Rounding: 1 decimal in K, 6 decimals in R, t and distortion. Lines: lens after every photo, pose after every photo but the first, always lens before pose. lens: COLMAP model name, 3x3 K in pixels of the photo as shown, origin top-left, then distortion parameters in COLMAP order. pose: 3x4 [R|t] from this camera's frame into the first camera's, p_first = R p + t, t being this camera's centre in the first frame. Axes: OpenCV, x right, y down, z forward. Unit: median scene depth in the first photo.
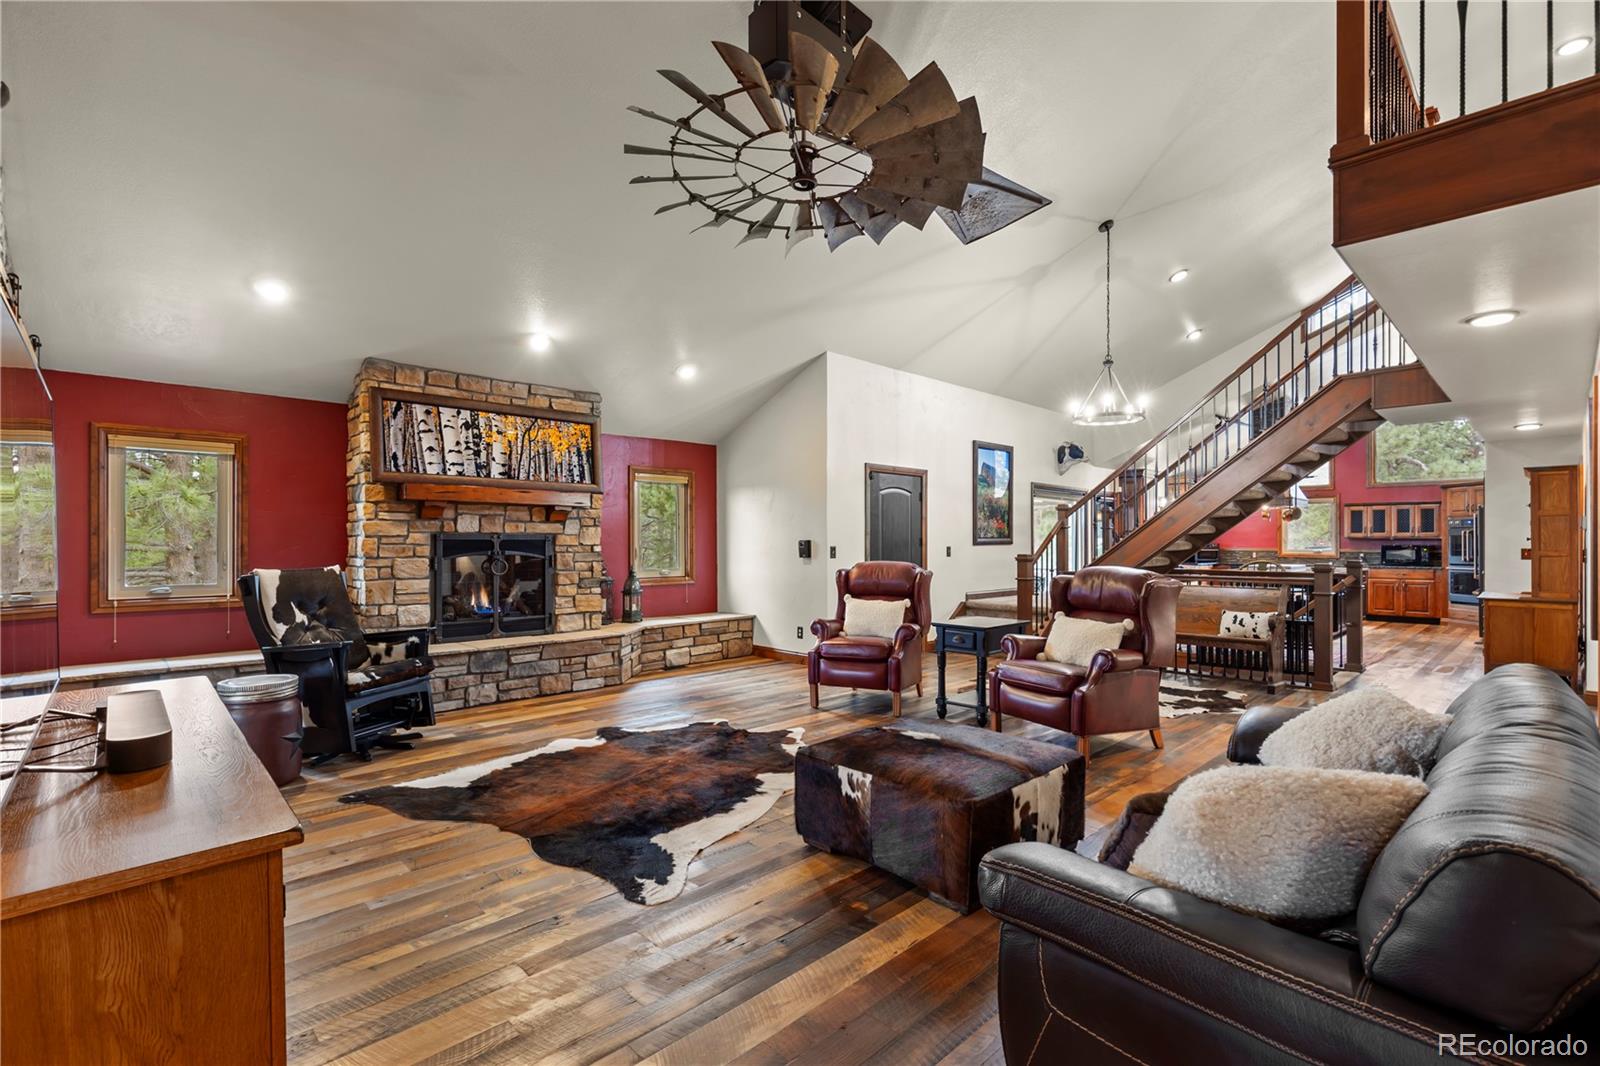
lens RADIAL K [[722.3, 0, 800.1], [0, 722.3, 538.7], [0, 0, 1]] dist [0.004976, -0.001667]
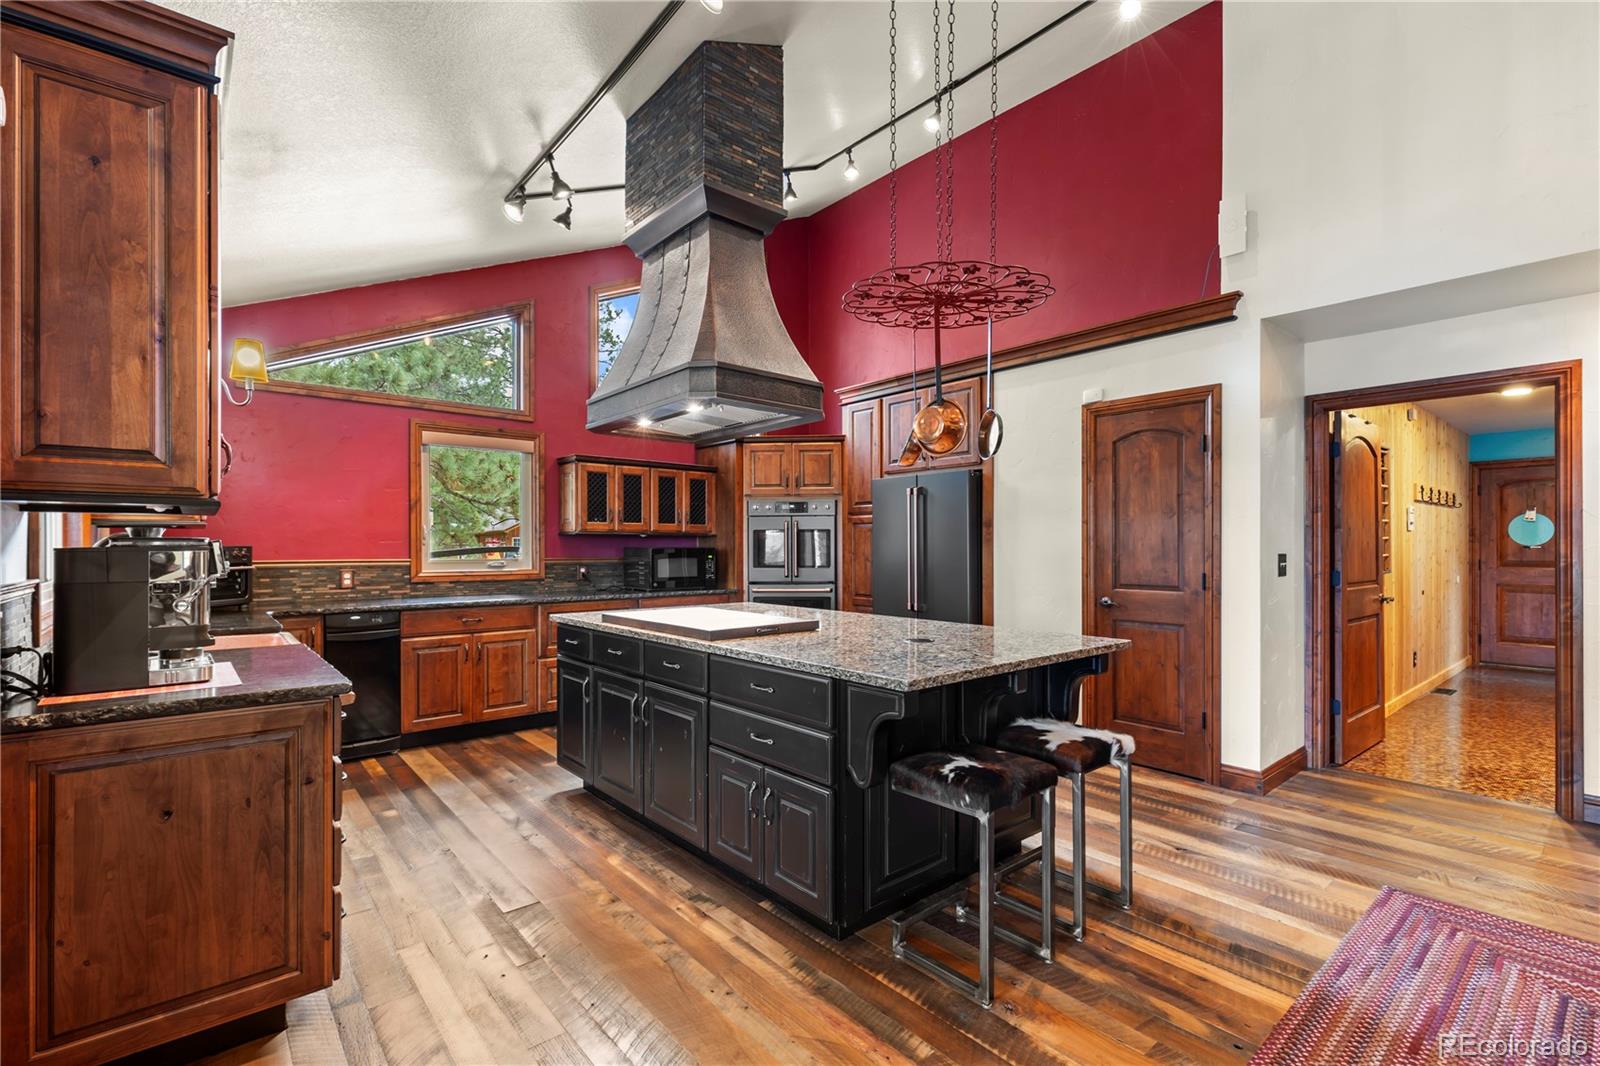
lens RADIAL K [[722.3, 0, 806.5], [0, 722.3, 544.2], [0, 0, 1]] dist [0.004976, -0.001667]
pose [[0.054580, 0.001547, 0.998508, 0.654698], [-0.003973, 0.999991, -0.001332, 0.011758], [-0.998502, -0.003895, 0.054585, 1.709825]]
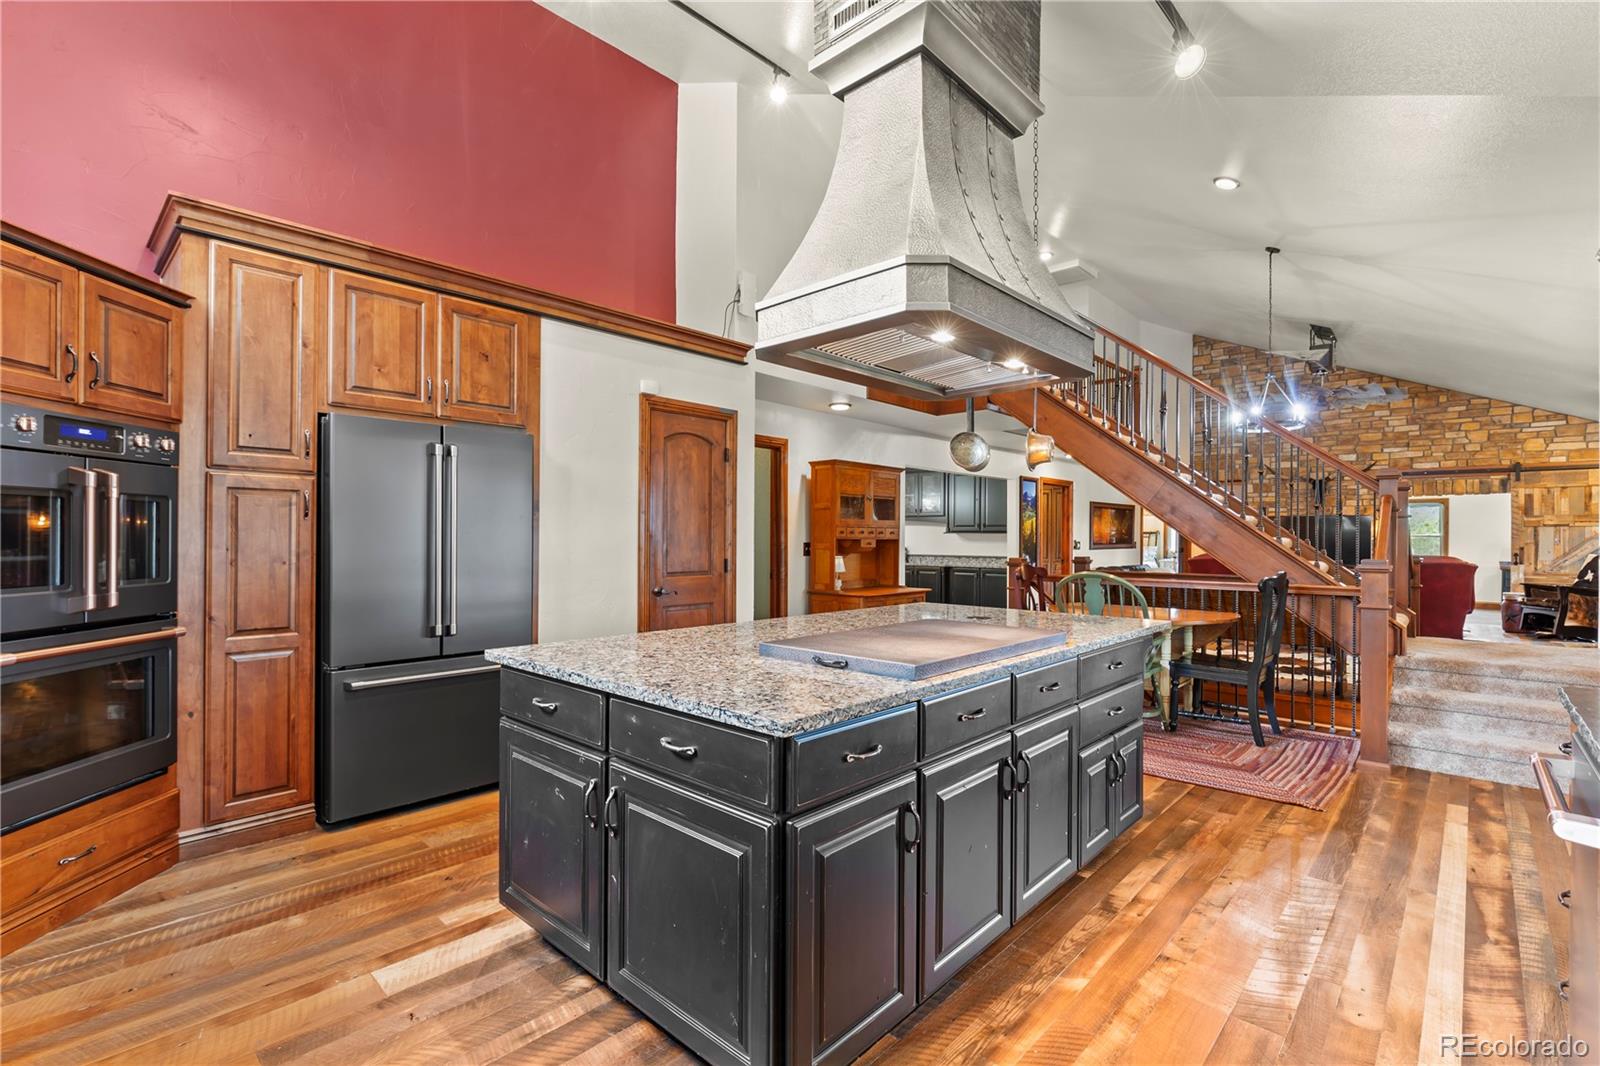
lens RADIAL K [[722.3, 0, 805.1], [0, 722.3, 535.5], [0, 0, 1]] dist [0.004976, -0.001667]
pose [[-0.998023, -0.006858, -0.062481, 1.279071], [-0.006286, 0.999936, -0.009354, 0.015669], [0.062541, -0.008943, -0.998002, 2.196949]]
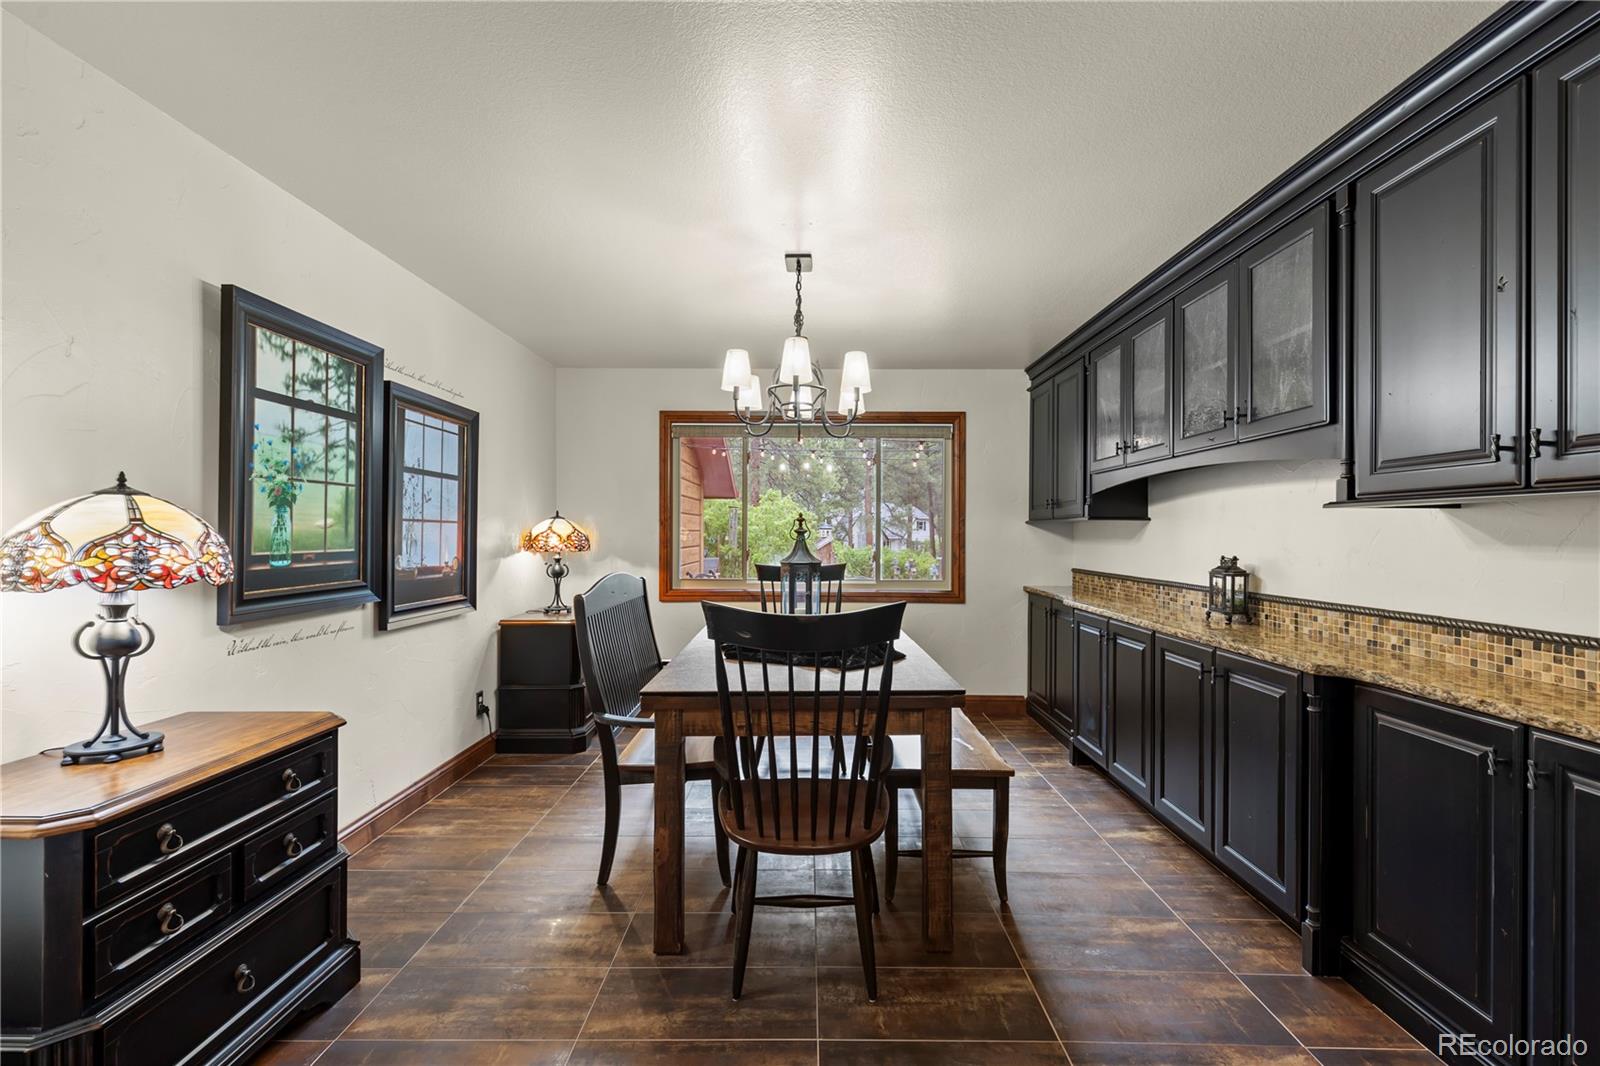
lens RADIAL K [[722.3, 0, 794.7], [0, 722.3, 530.0], [0, 0, 1]] dist [0.004976, -0.001667]
pose [[-0.713757, 0.000465, 0.700393, 0.775585], [-0.006944, 0.999946, -0.007741, 0.007353], [-0.700359, -0.010388, -0.713715, 0.919043]]
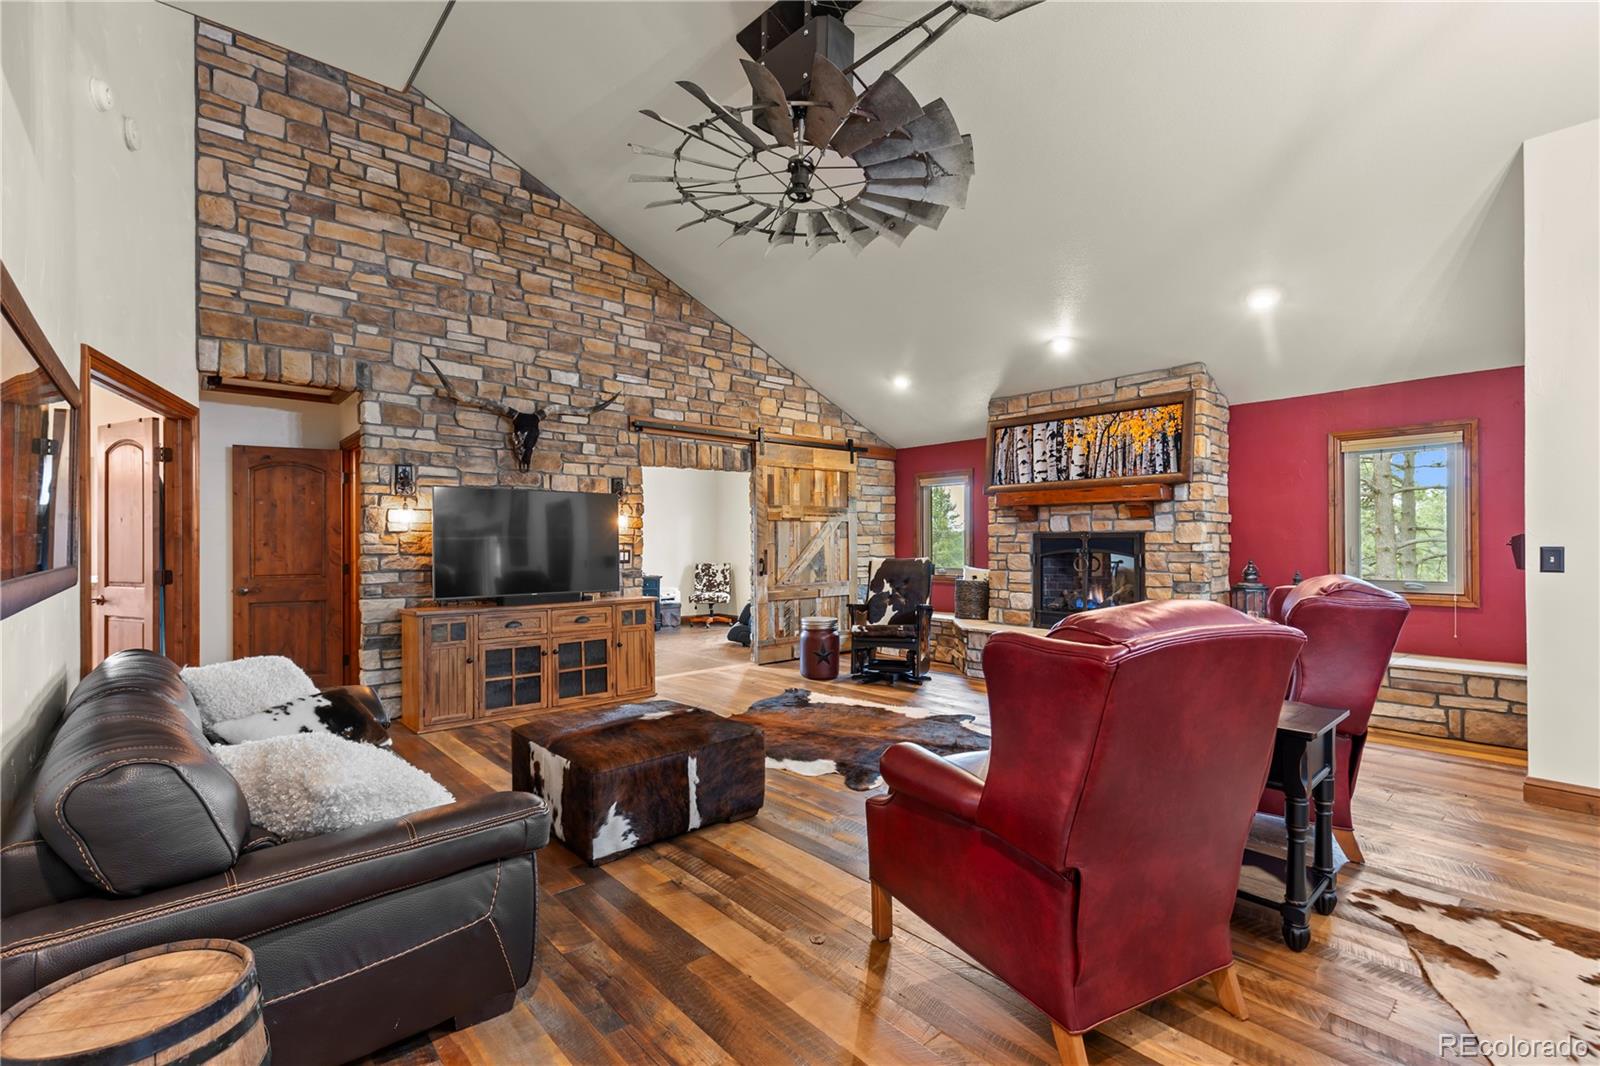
lens RADIAL K [[722.3, 0, 810.2], [0, 722.3, 542.0], [0, 0, 1]] dist [0.004976, -0.001667]
pose [[-0.037311, -0.000403, -0.999304, 0.645338], [0.008964, 0.999960, -0.000738, 0.004364], [0.999263, -0.008986, -0.037306, 0.649832]]
